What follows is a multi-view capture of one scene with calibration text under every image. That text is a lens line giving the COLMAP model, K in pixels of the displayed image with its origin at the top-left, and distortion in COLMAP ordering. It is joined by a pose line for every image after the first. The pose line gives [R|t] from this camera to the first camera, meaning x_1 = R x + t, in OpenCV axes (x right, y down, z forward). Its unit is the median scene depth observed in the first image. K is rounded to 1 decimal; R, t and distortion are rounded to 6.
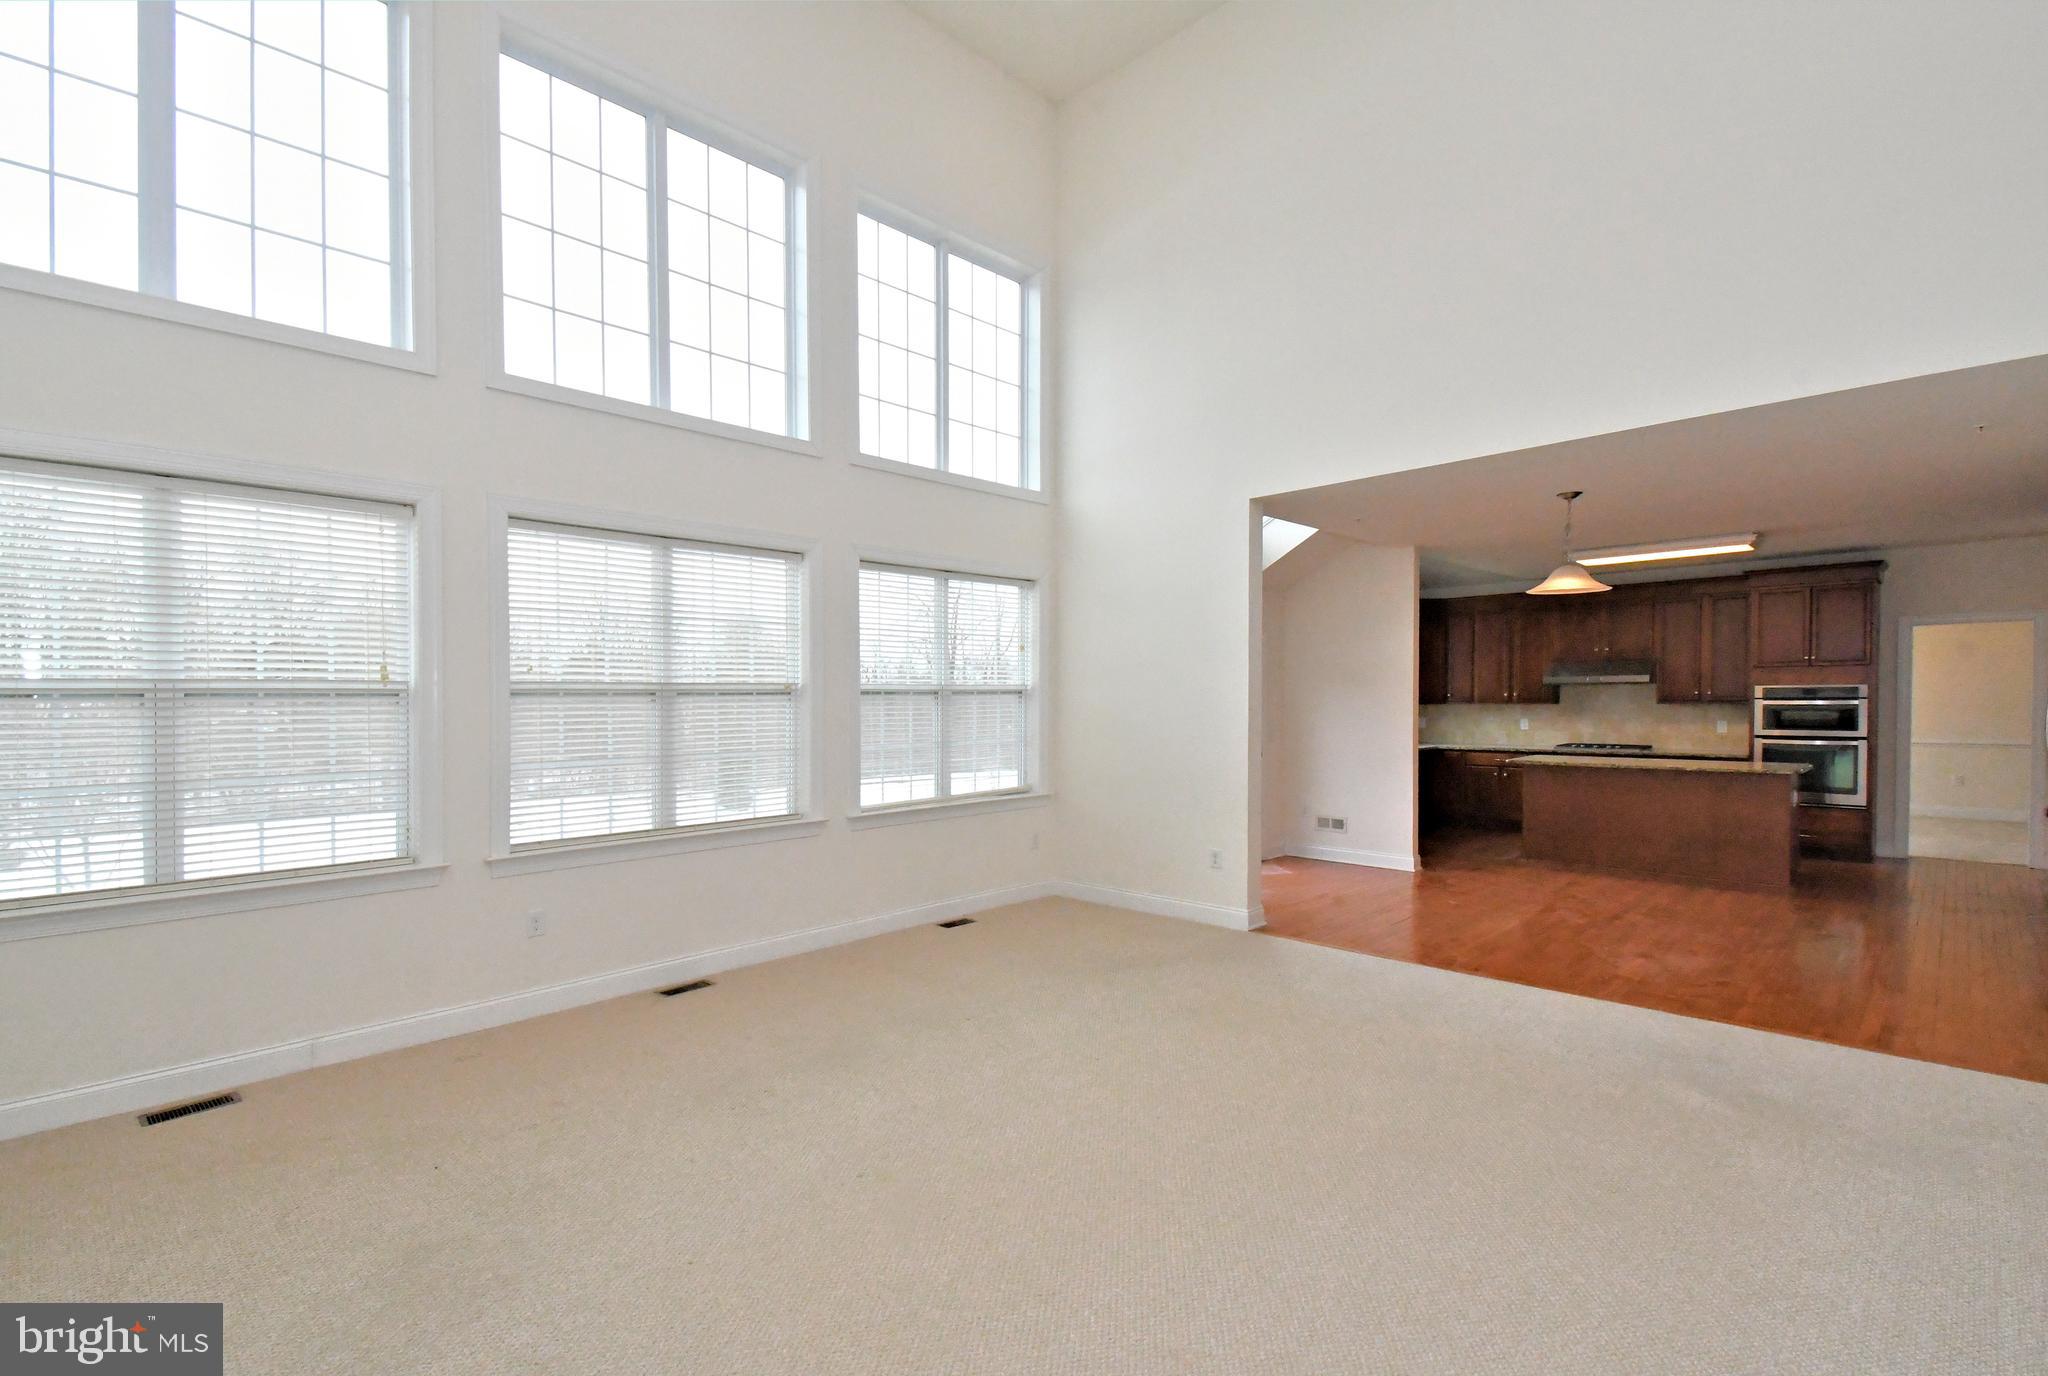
lens RADIAL K [[908.5, 0, 1026.7], [0, 908.5, 730.8], [0, 0, 1]] dist [0.012727, -0.003203]
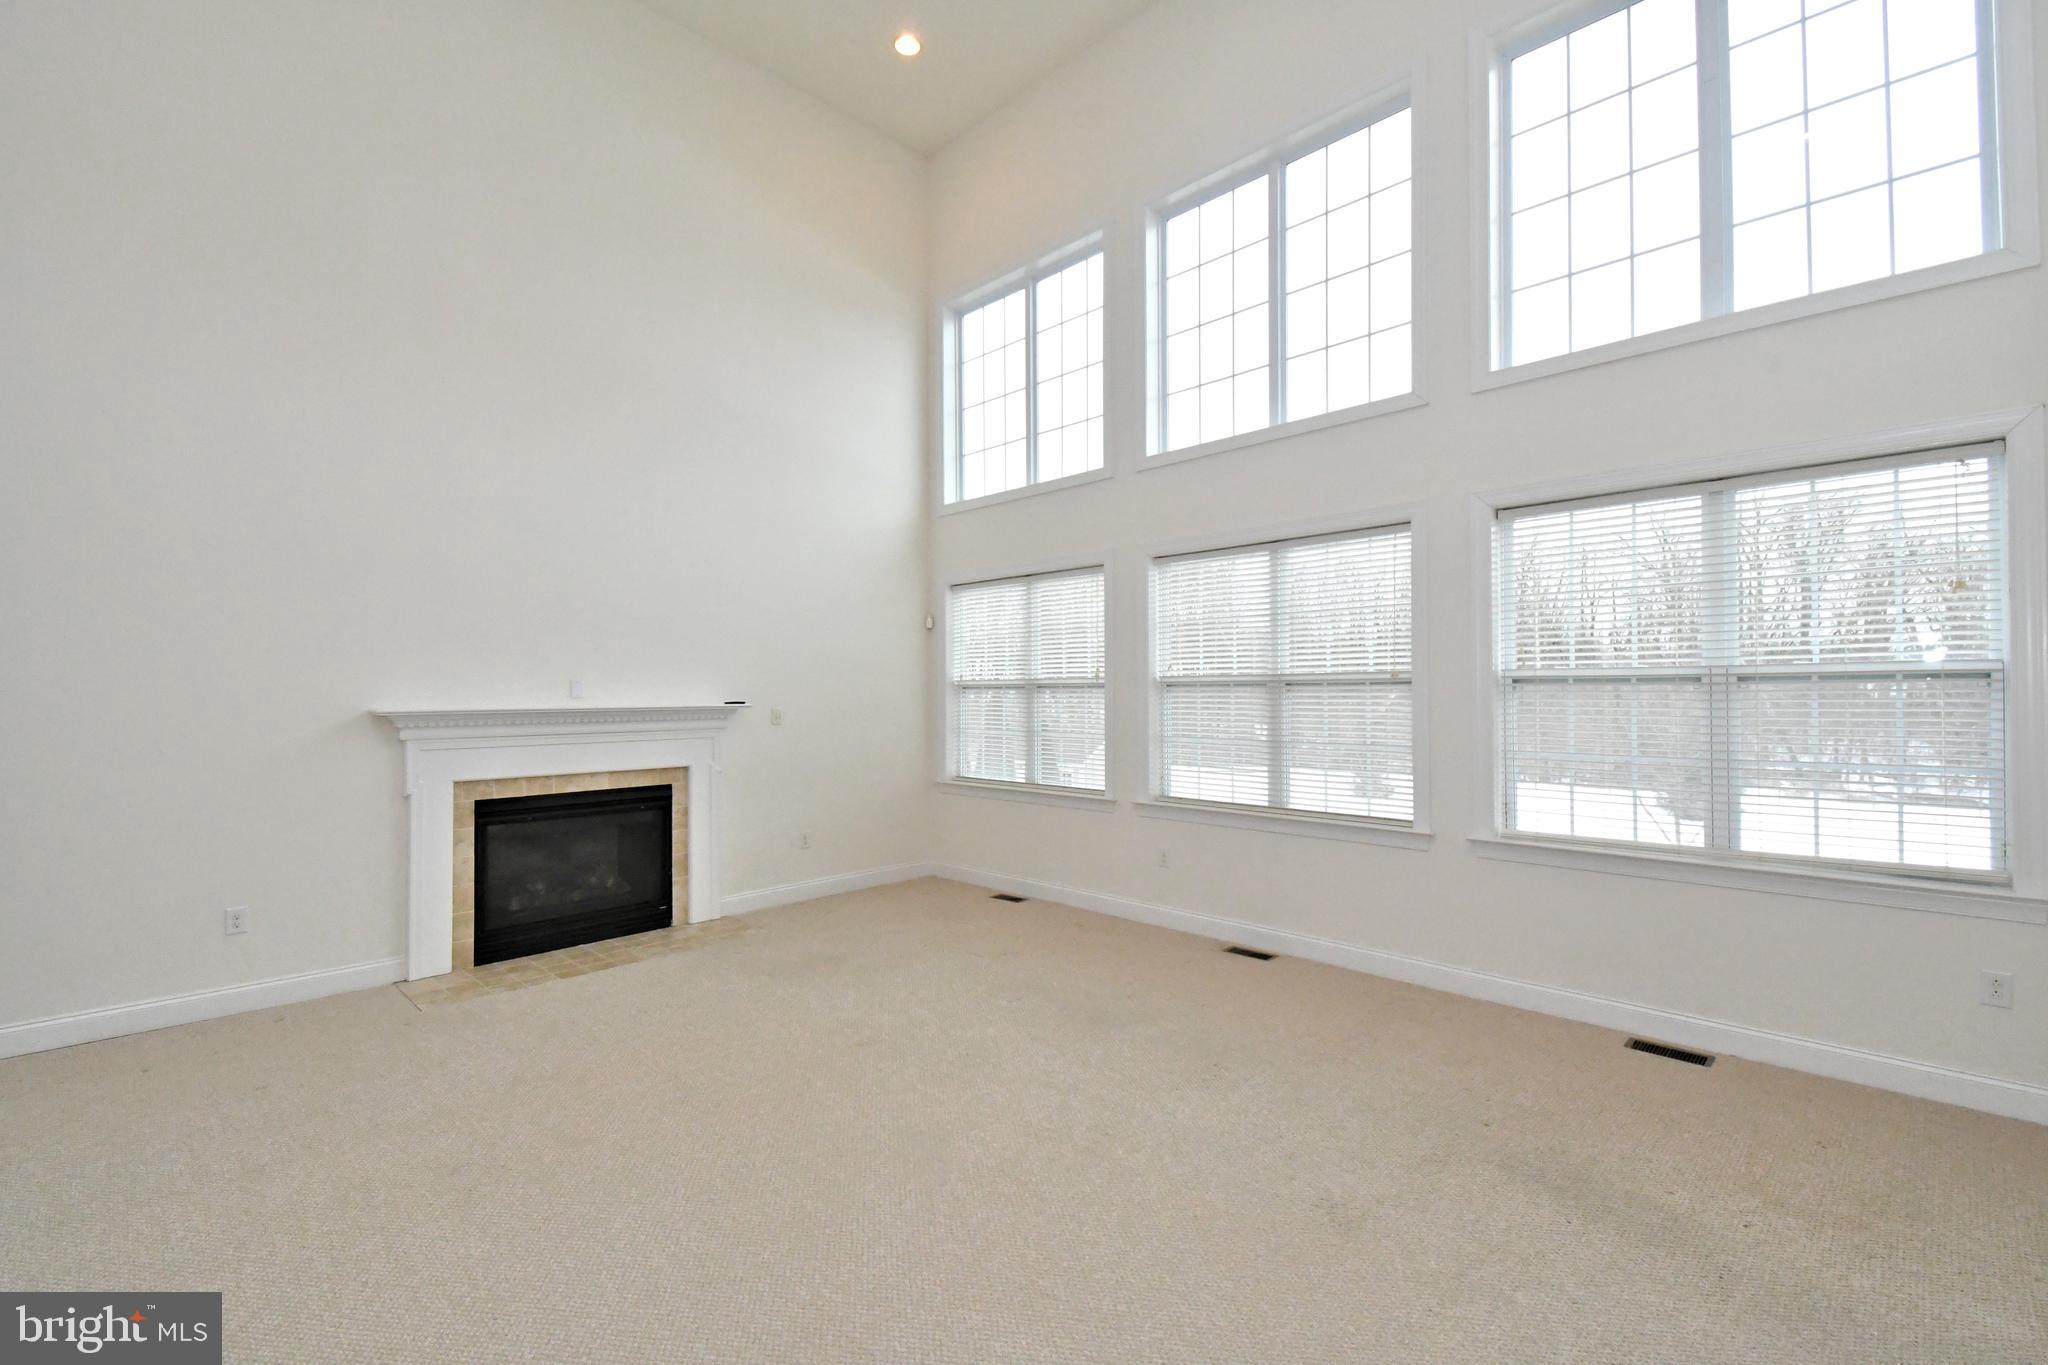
lens RADIAL K [[923.5, 0, 1014.5], [0, 923.5, 693.7], [0, 0, 1]] dist [0.020163, -0.008222]
pose [[-0.025806, 0.009933, -0.999618, 0.686154], [-0.029432, 0.999510, 0.010692, -0.030343], [0.999234, 0.029697, -0.025501, 0.679570]]
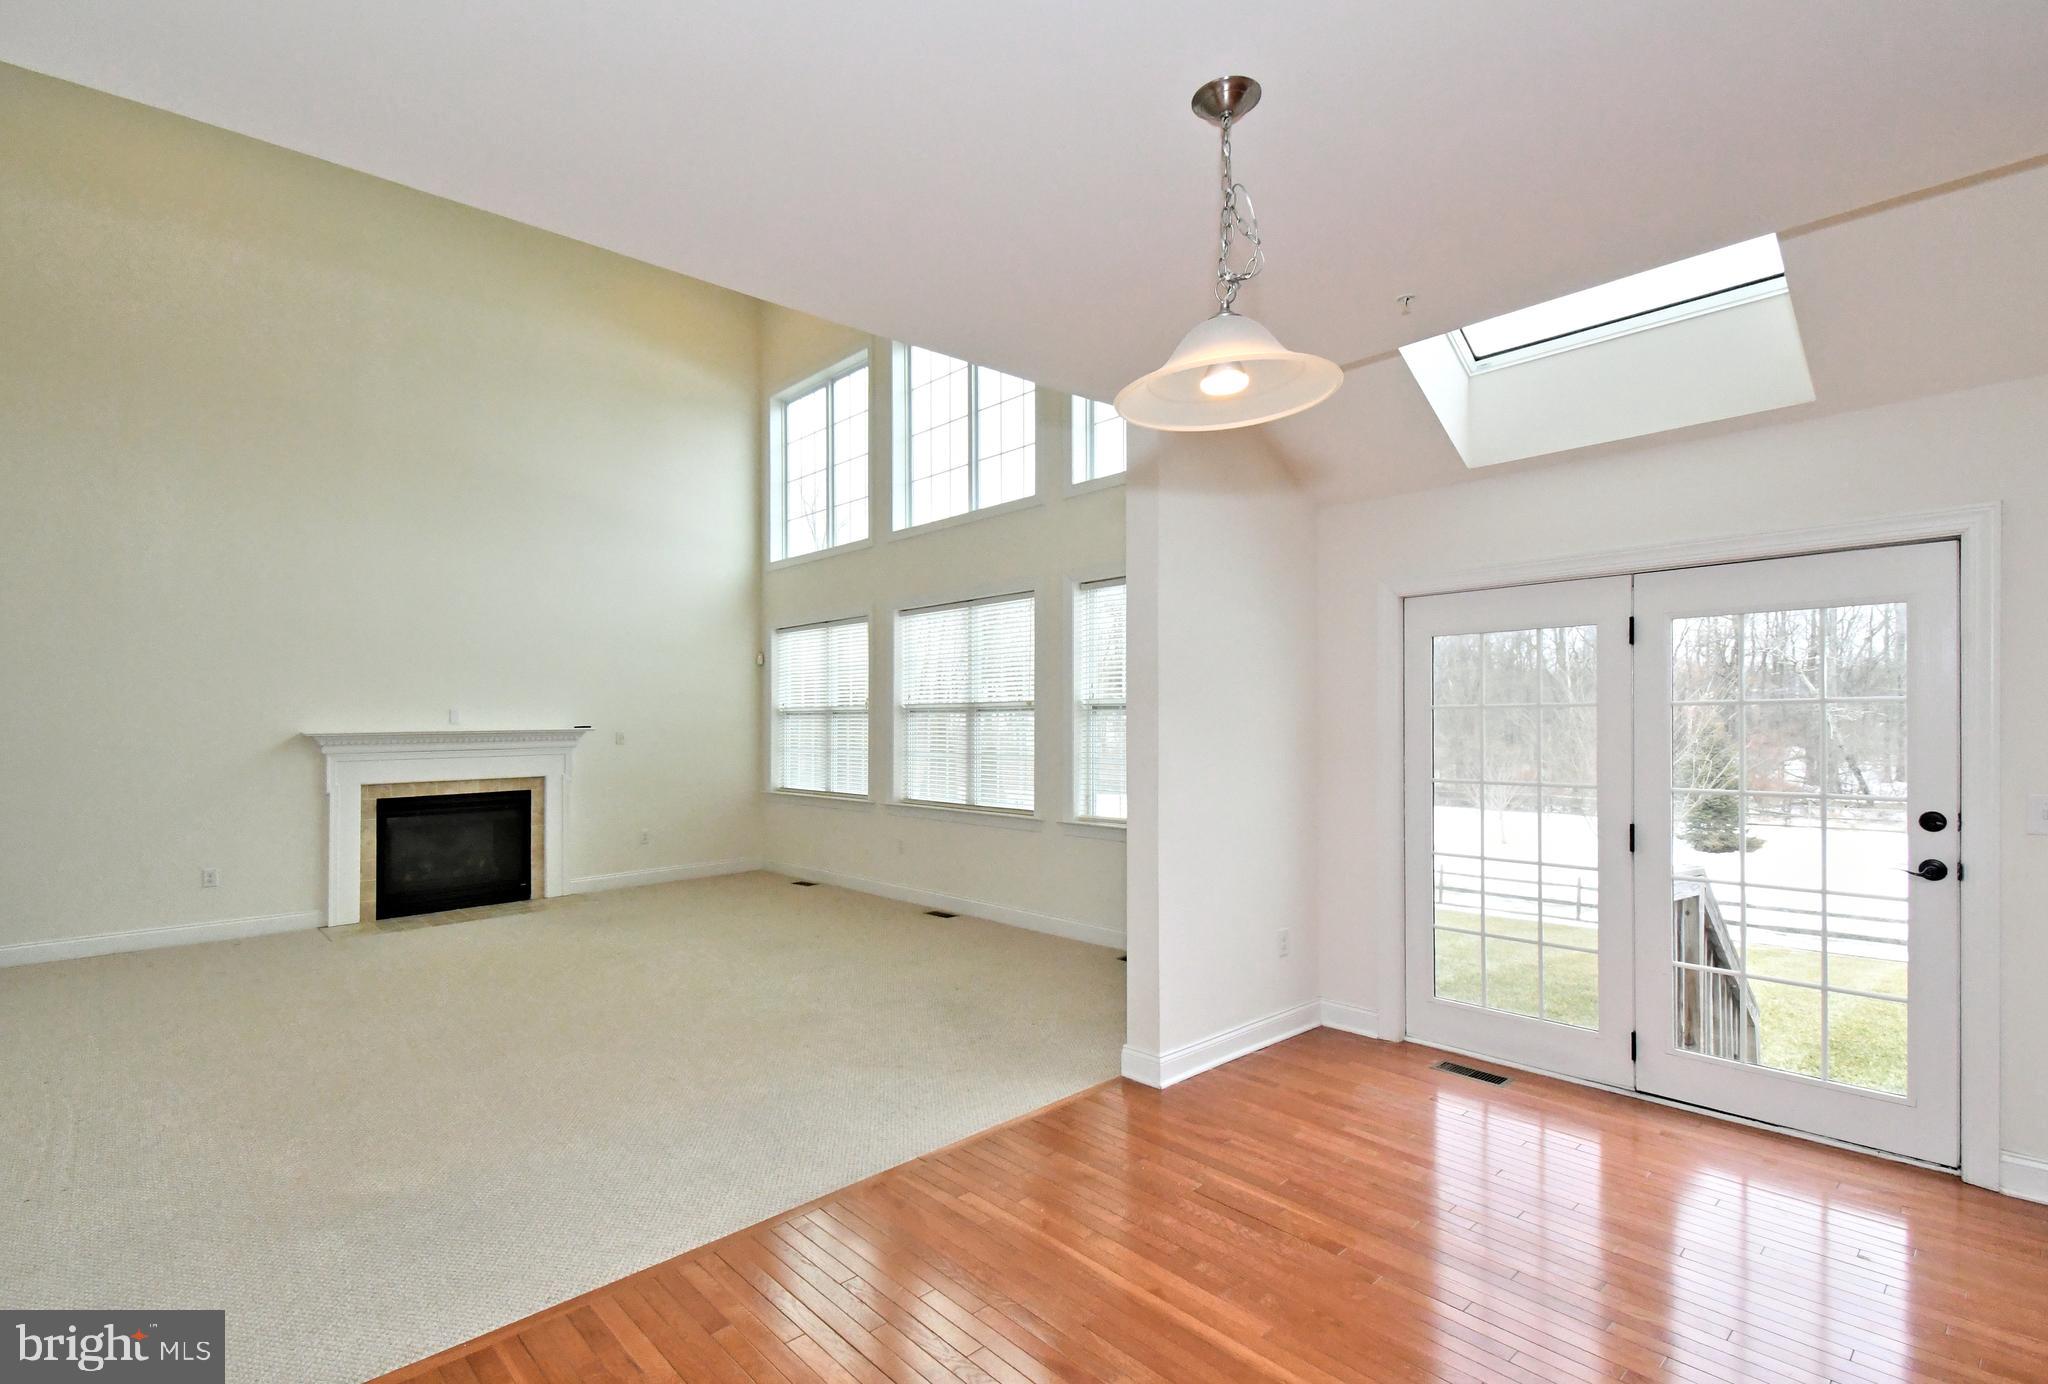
lens RADIAL K [[979.6, 0, 959.0], [0, 979.6, 713.5], [0, 0, 1]] dist [0.007744, 0.000397]
pose [[-0.088480, 0.007350, -0.996051, 0.990917], [-0.022481, 0.999703, 0.009374, -0.043188], [0.995824, 0.023222, -0.088289, 0.981062]]
